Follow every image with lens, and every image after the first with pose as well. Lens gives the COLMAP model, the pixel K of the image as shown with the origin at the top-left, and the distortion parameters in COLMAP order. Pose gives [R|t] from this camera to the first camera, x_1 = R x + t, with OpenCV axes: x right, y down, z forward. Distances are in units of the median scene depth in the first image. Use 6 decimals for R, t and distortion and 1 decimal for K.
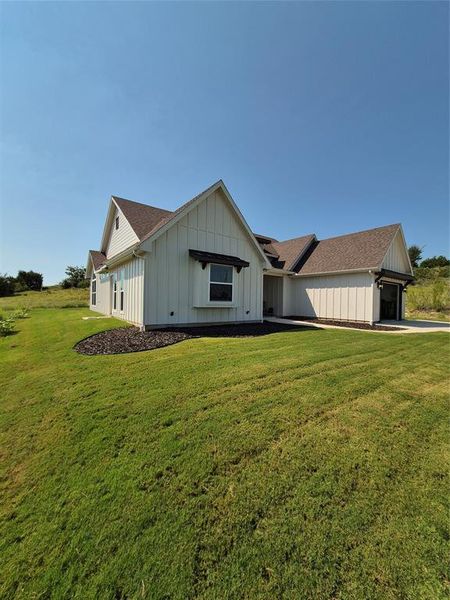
lens RADIAL K [[236.6, 0, 231.0], [0, 236.6, 301.6], [0, 0, 1]] dist [-0.000115, -0.000017]
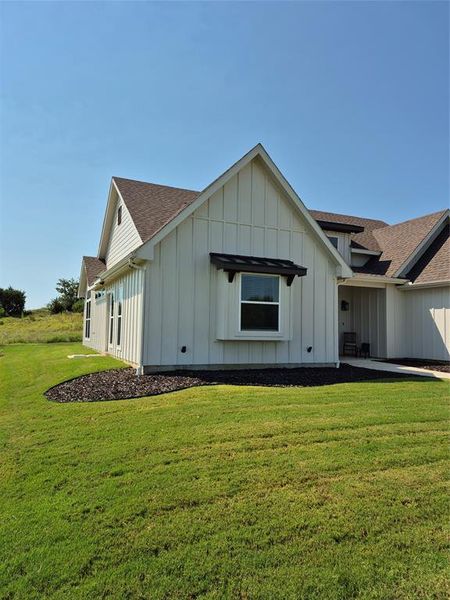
lens RADIAL K [[418.0, 0, 225.0], [0, 418.0, 300.0], [0, 0, 1]] dist [0.084542, -0.103409]
pose [[0.972604, -0.018796, -0.231705, 0.132131], [0.000373, 0.996851, -0.079295, 0.005152], [0.232466, 0.077036, 0.969549, -0.119735]]
